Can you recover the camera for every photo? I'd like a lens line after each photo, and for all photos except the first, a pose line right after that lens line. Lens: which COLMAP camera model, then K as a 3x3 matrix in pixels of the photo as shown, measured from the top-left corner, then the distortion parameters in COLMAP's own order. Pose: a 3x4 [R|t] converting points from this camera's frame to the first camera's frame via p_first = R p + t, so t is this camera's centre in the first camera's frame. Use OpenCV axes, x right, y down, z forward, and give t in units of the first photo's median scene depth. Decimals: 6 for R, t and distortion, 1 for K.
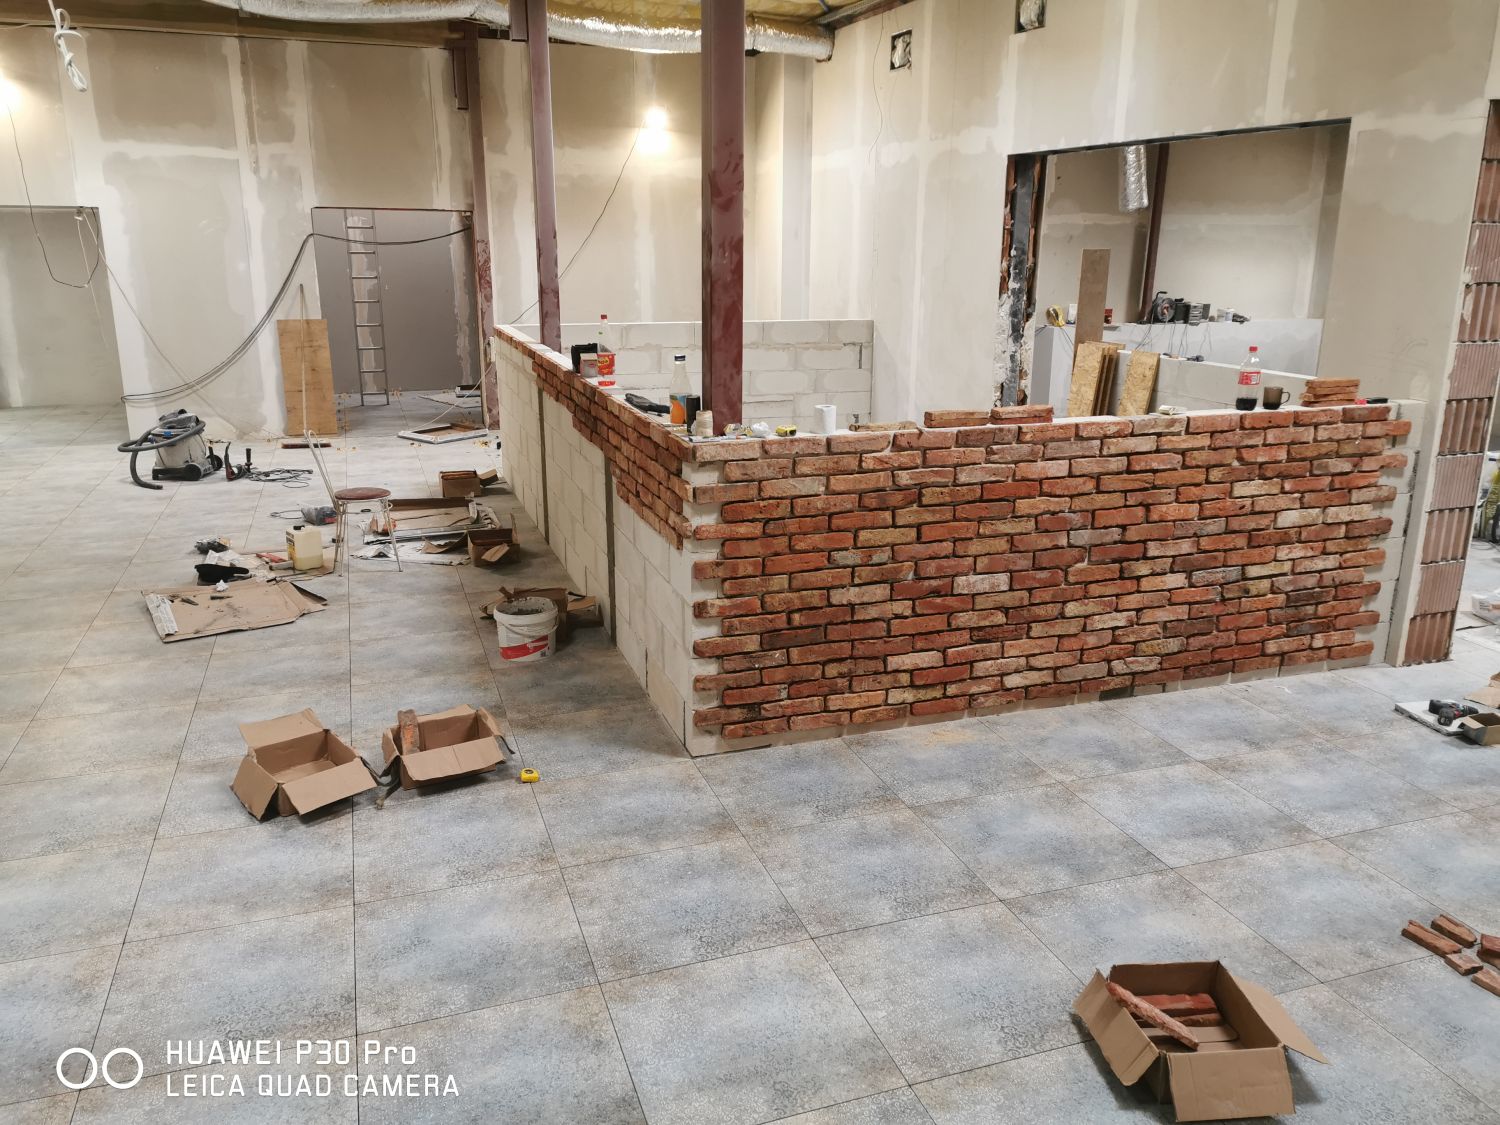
lens RADIAL K [[1147.5, 0, 750.1], [0, 1147.5, 559.6], [0, 0, 1]] dist [0.037331, -0.040195]
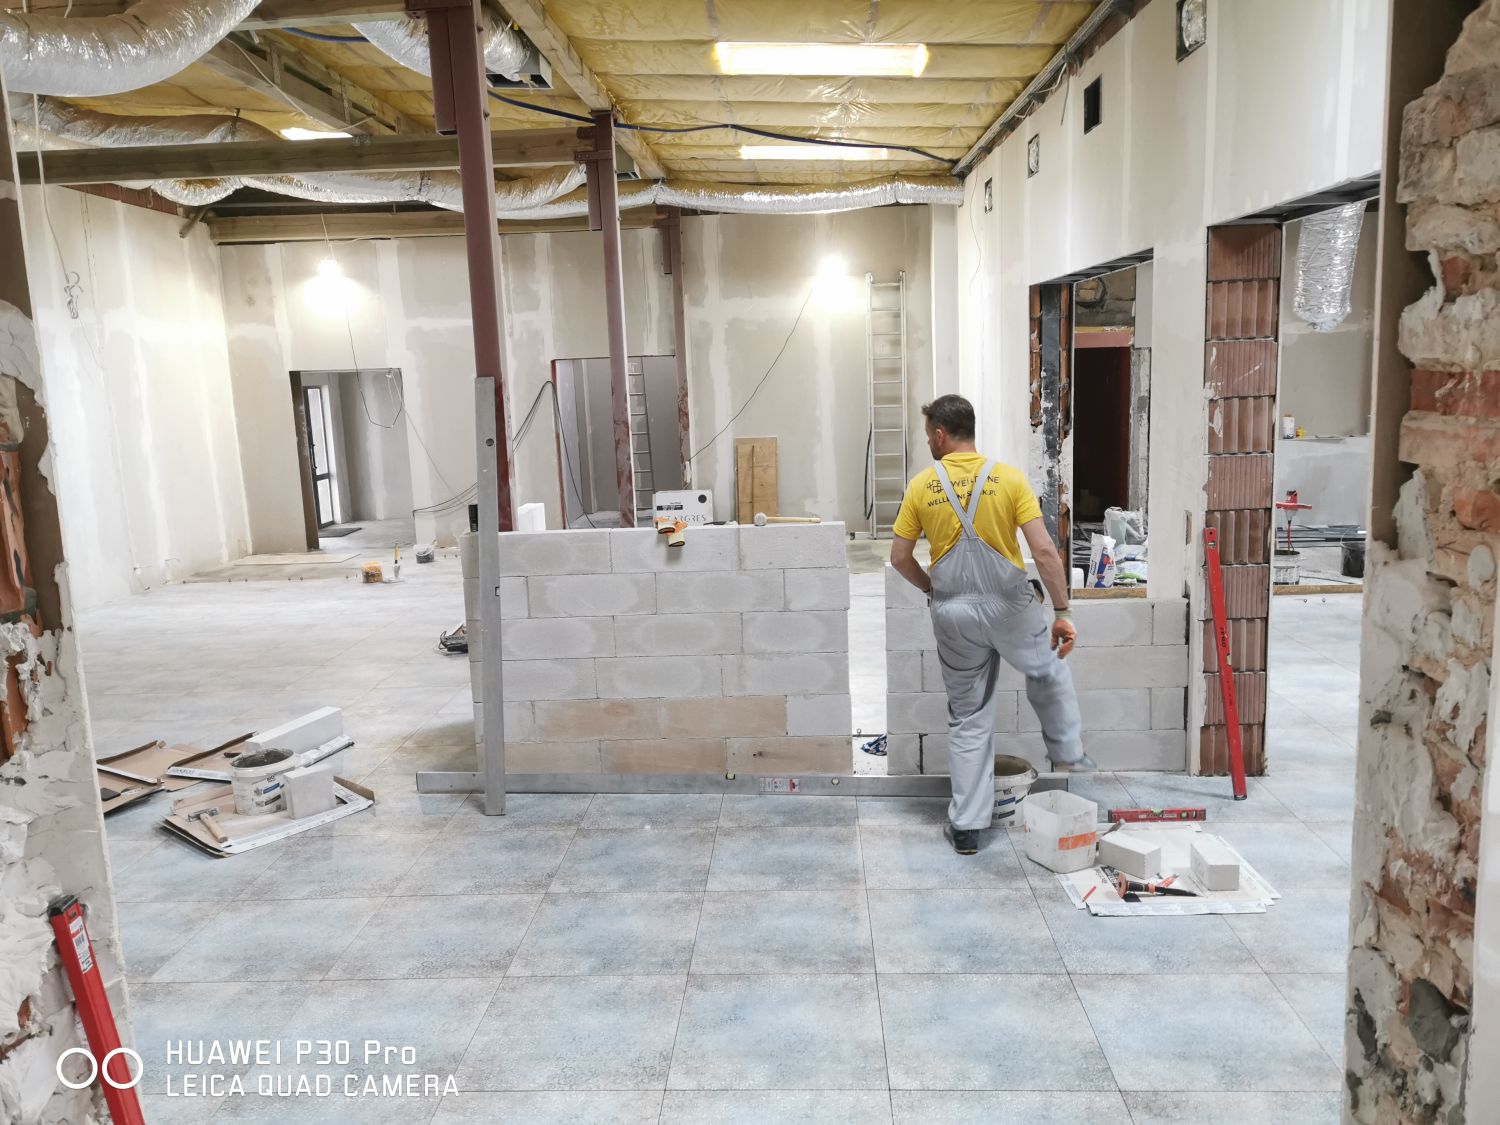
lens RADIAL K [[1147.5, 0, 756.8], [0, 1147.5, 566.9], [0, 0, 1]] dist [0.037331, -0.040195]
pose [[0.925147, 0.021096, -0.379022, 0.333059], [-0.057232, 0.994793, -0.084325, 0.010901], [0.375269, 0.099705, 0.921538, -0.044855]]
